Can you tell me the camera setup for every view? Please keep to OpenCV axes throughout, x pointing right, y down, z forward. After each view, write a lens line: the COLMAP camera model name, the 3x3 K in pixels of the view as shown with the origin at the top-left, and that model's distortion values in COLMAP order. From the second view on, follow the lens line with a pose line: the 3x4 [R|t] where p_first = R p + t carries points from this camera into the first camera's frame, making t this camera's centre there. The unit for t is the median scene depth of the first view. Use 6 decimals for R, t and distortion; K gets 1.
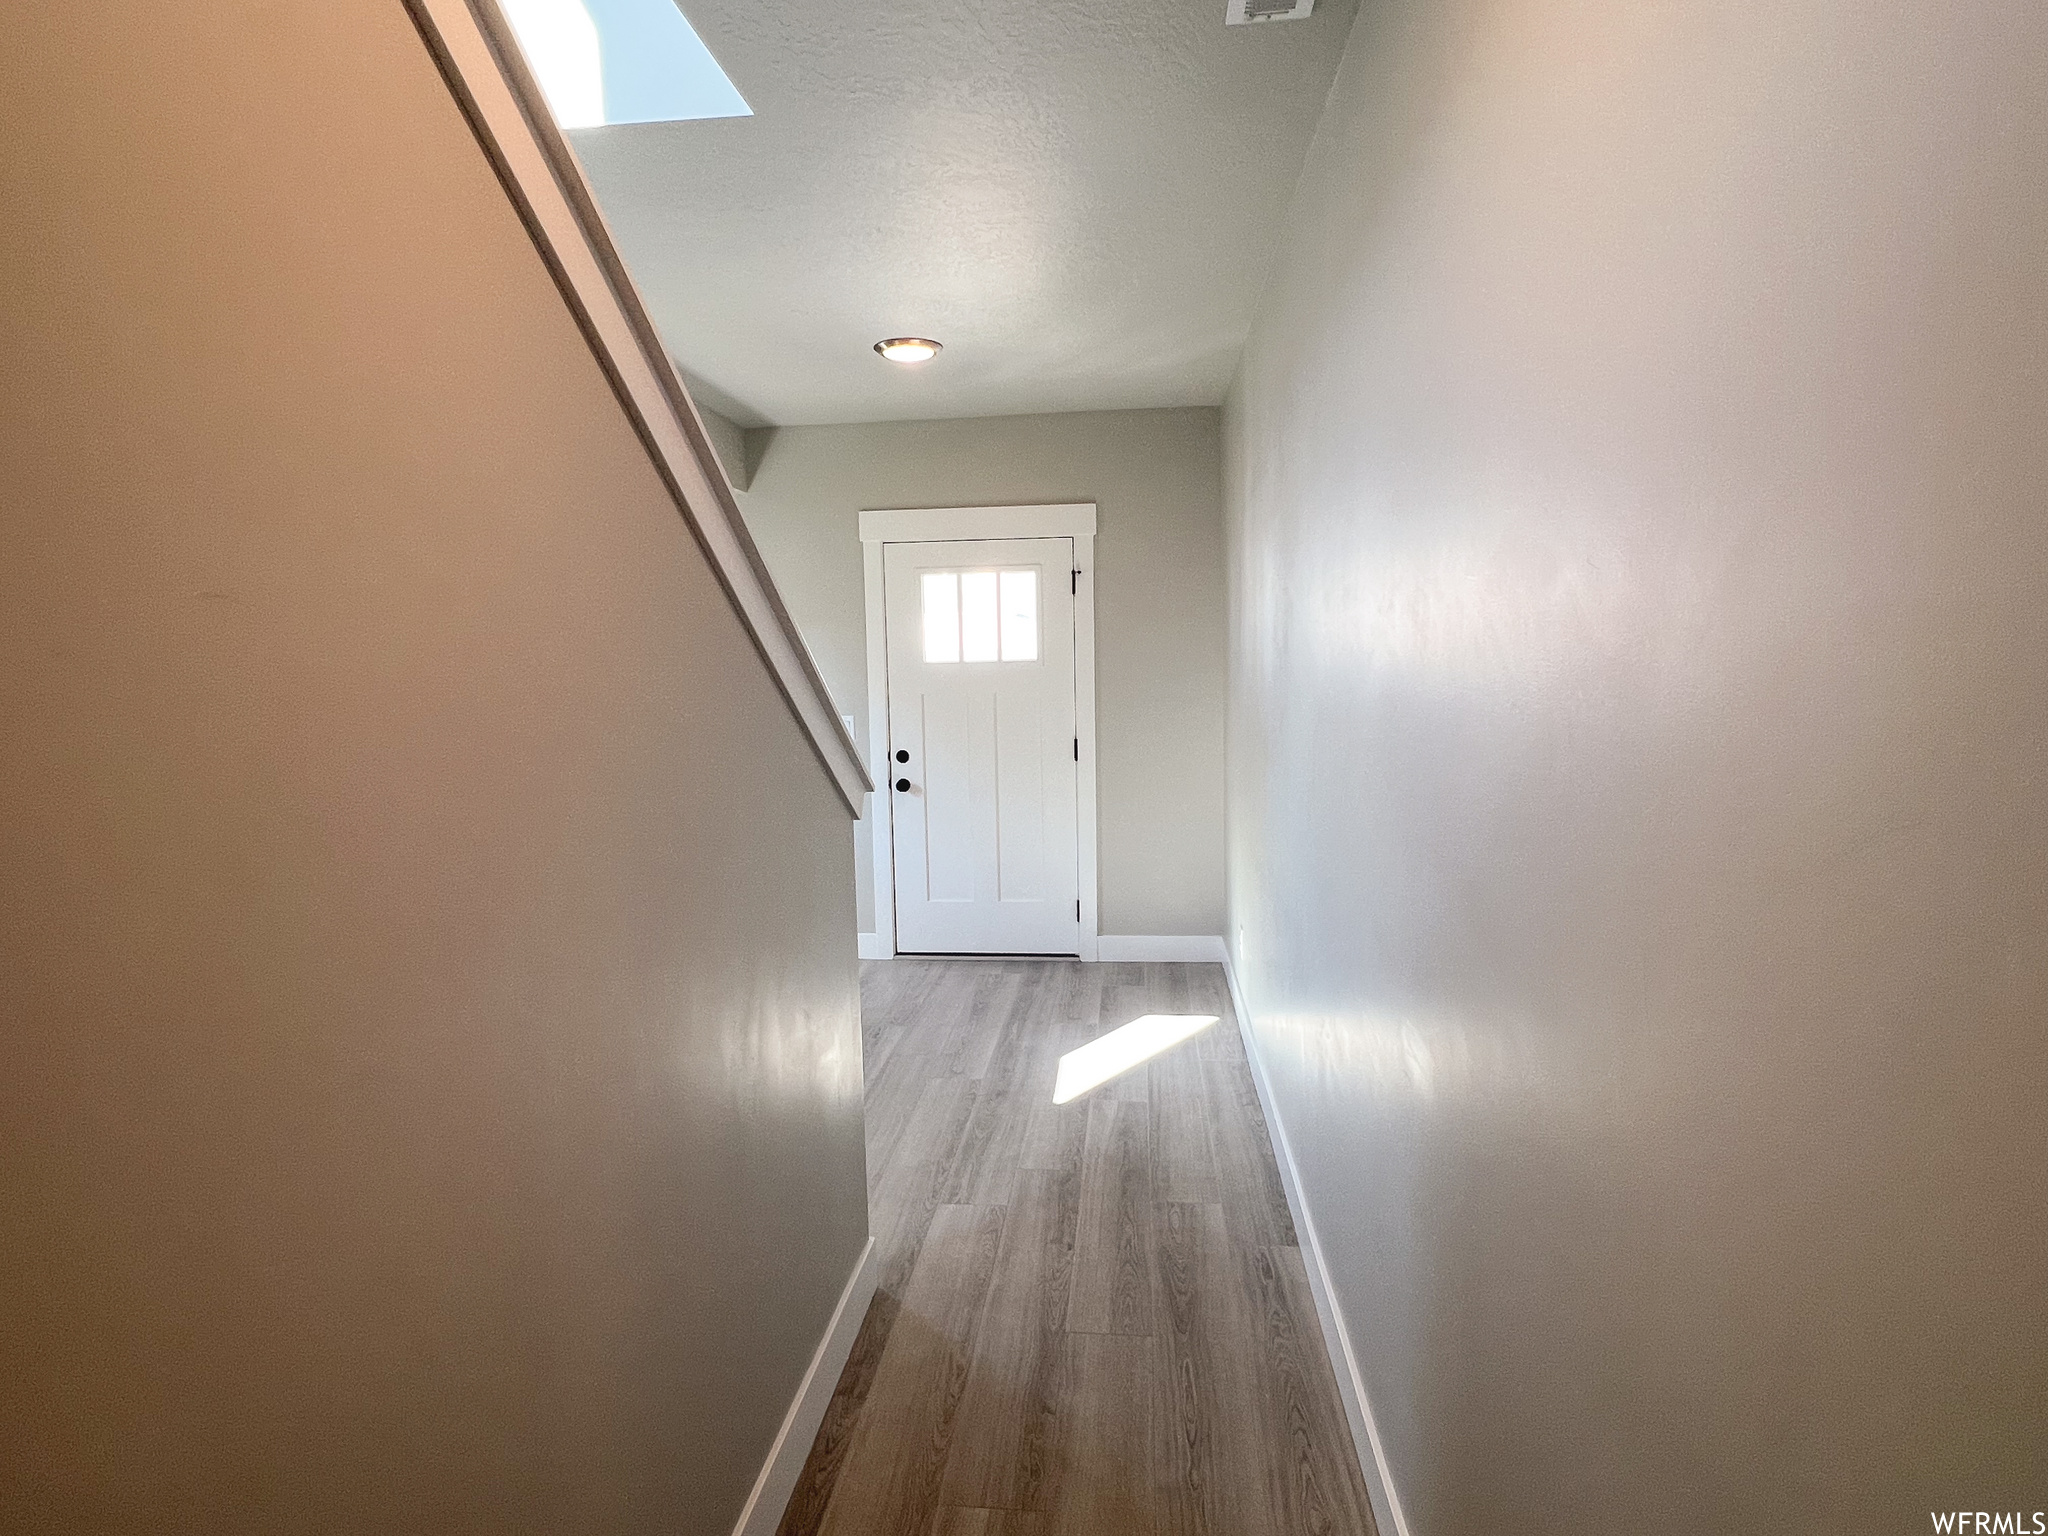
lens RADIAL K [[1104.2, 0, 1010.7], [0, 1104.2, 774.7], [0, 0, 1]] dist [-0.000809, -0.001146]
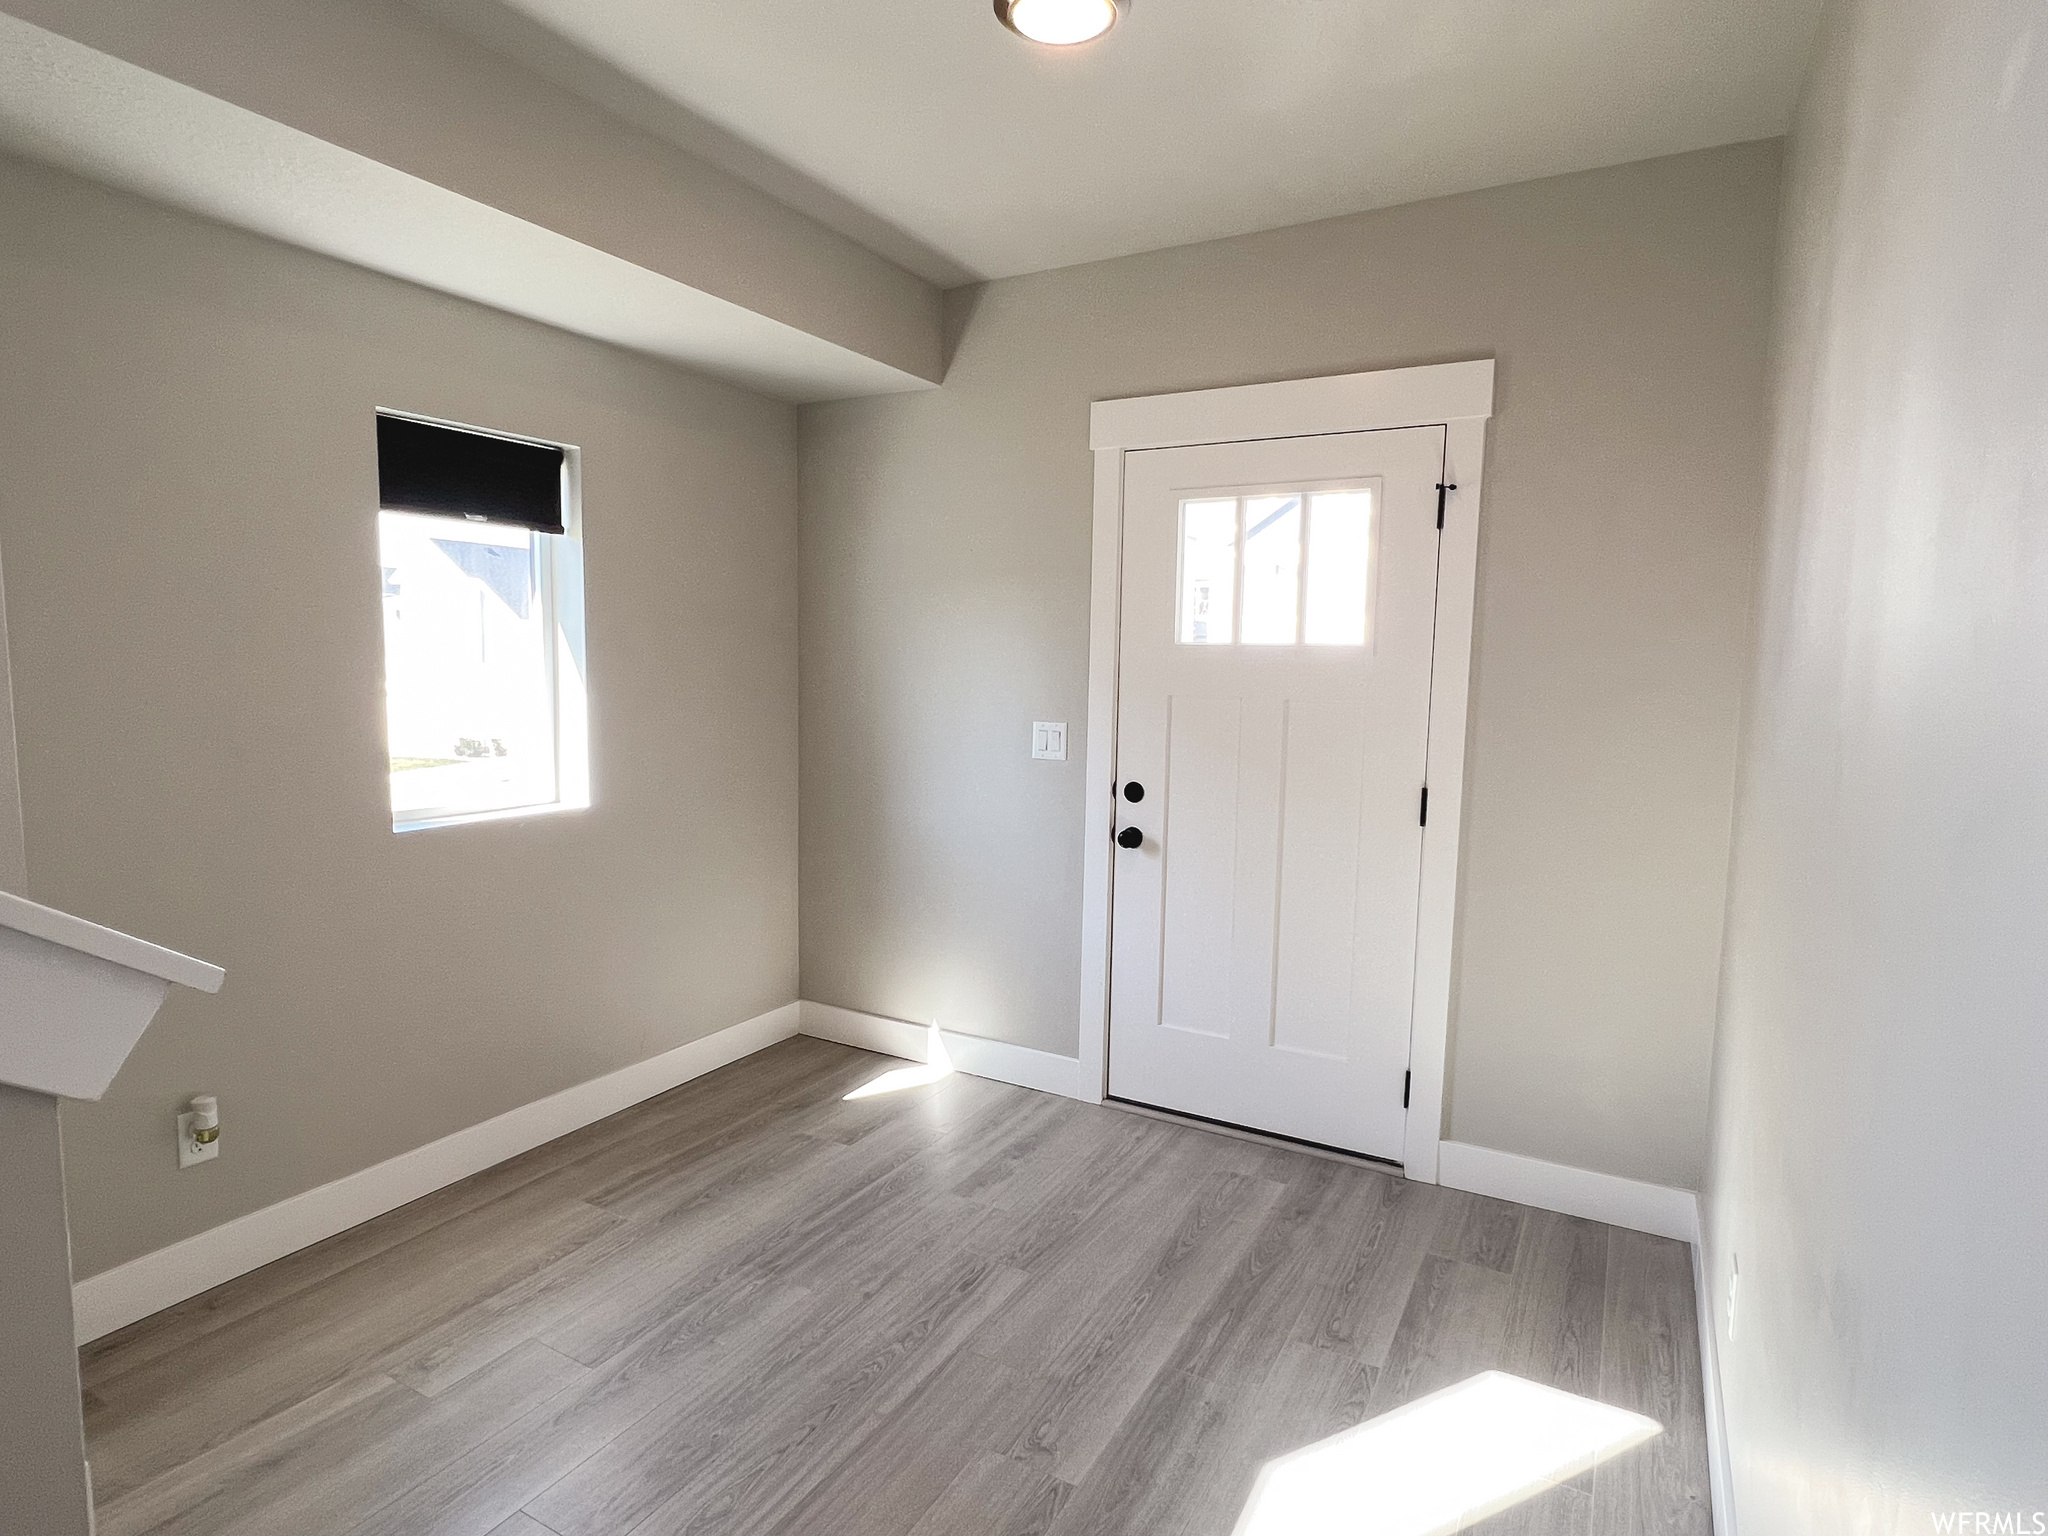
lens RADIAL K [[1104.2, 0, 1010.7], [0, 1104.2, 774.7], [0, 0, 1]] dist [-0.000809, -0.001146]
pose [[0.917781, 0.078184, -0.389315, 0.085256], [-0.078907, 0.996781, 0.014160, -0.031051], [0.389169, 0.017724, 0.920996, 0.408016]]
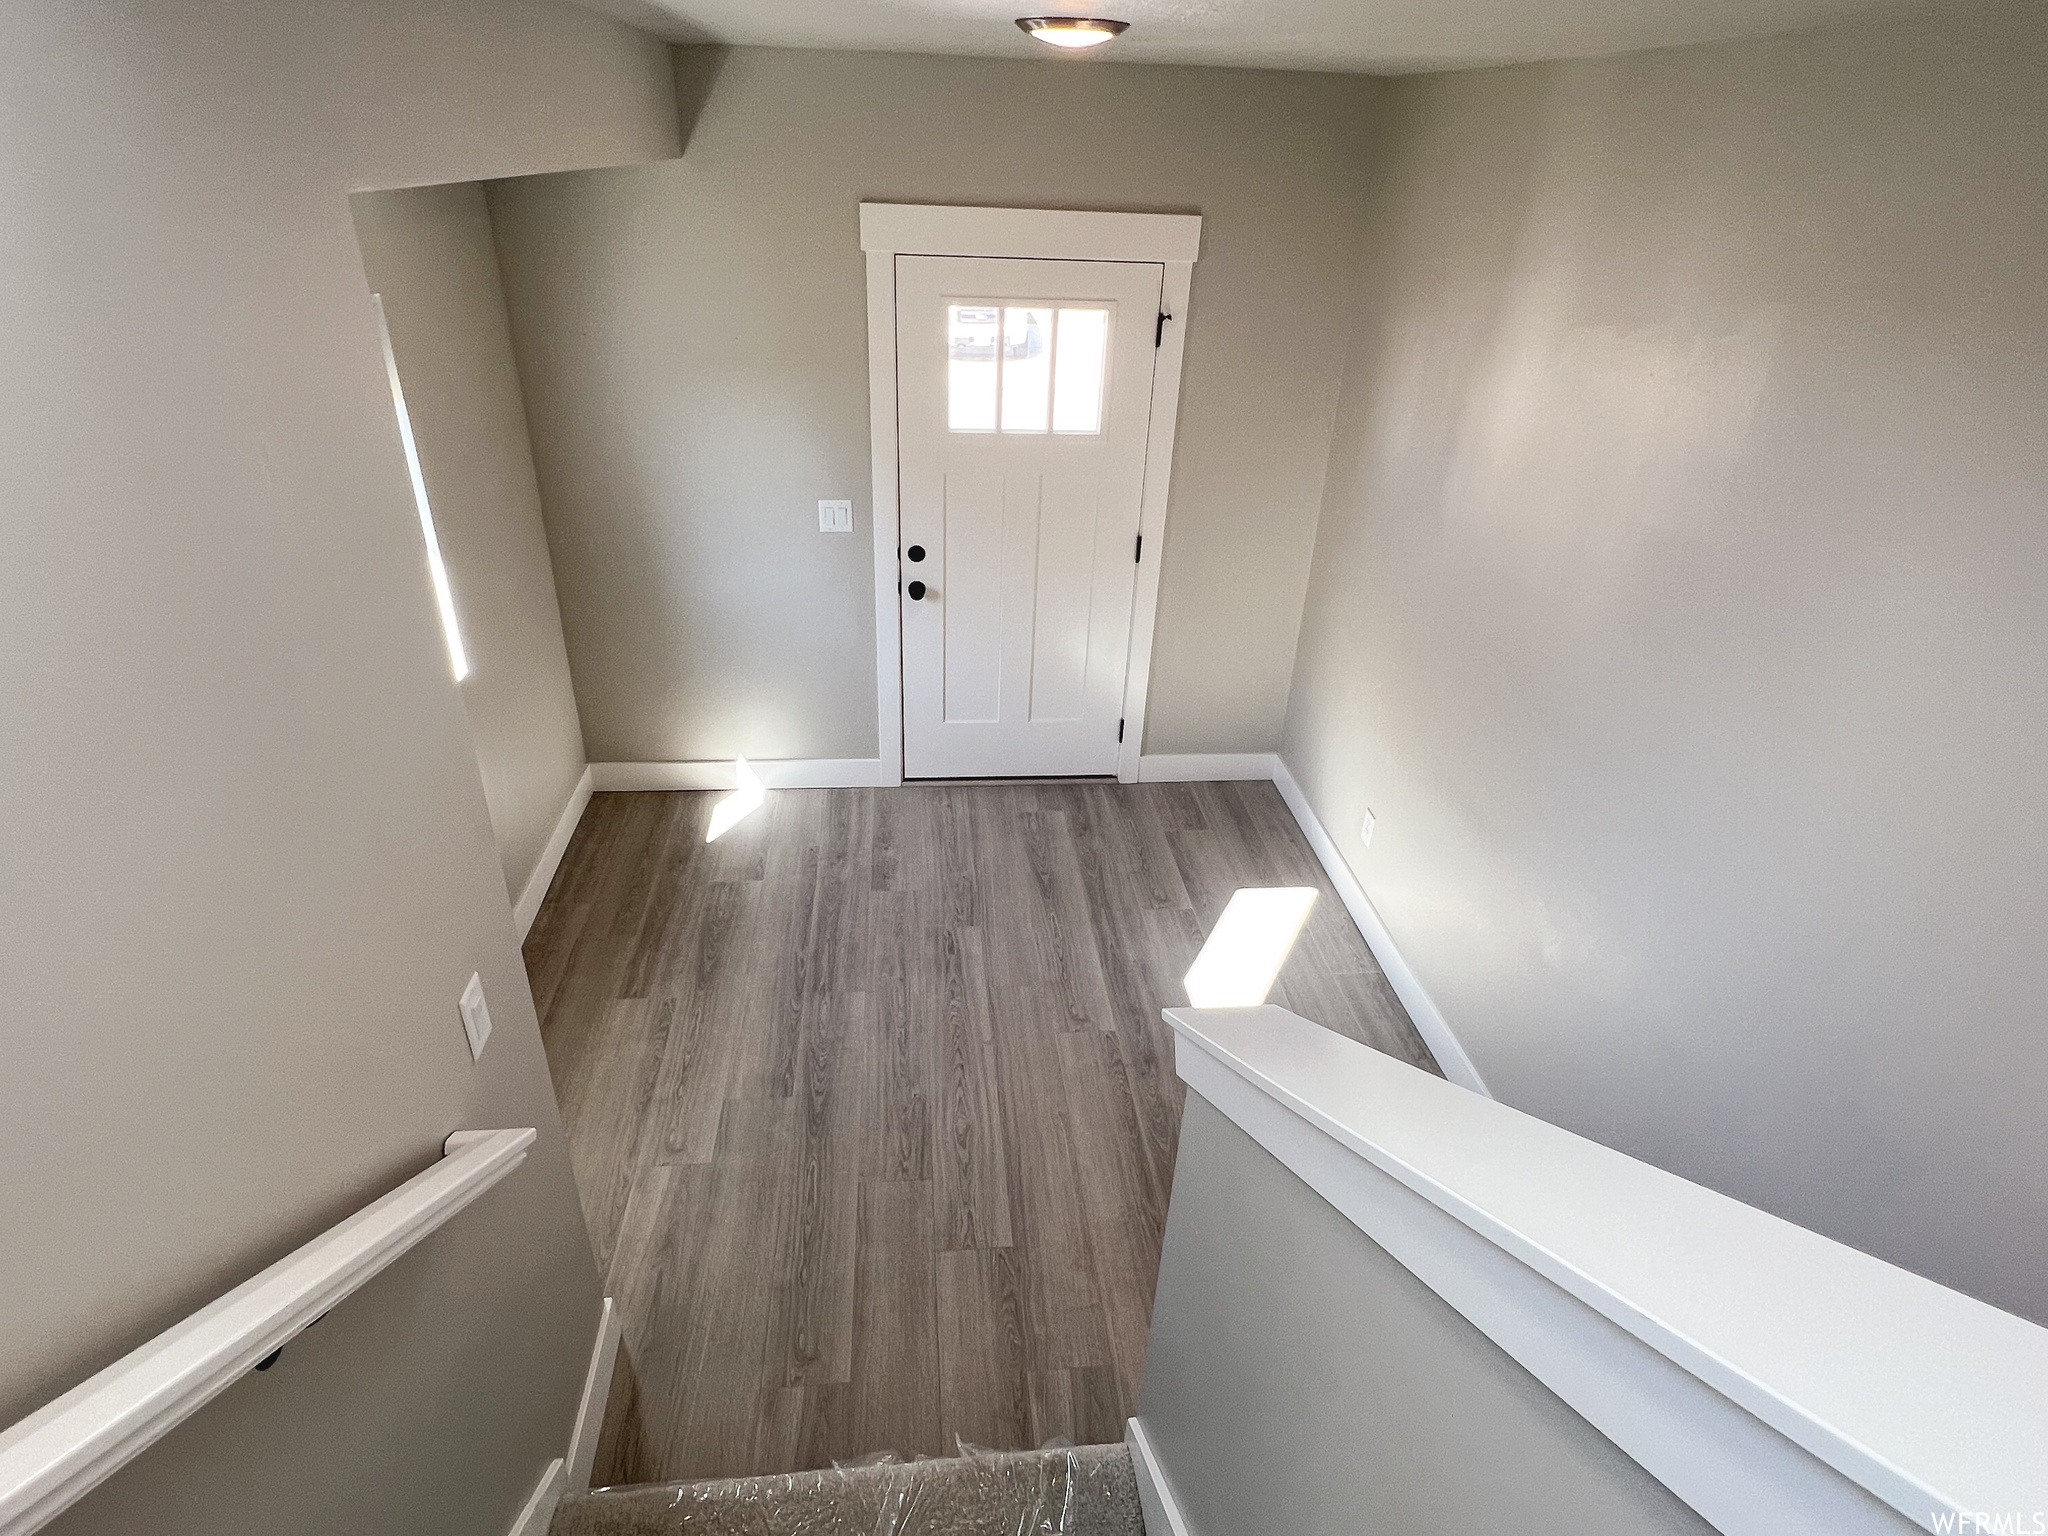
lens RADIAL K [[1111.2, 0, 1024.0], [0, 1111.2, 768.0], [0, 0, 1]] dist [-0.002218, -0.000688]
pose [[0.975678, -0.052942, 0.212721, -0.206250], [-0.036141, 0.918269, 0.394305, -0.195893], [-0.216210, -0.392403, 0.894021, 0.238183]]
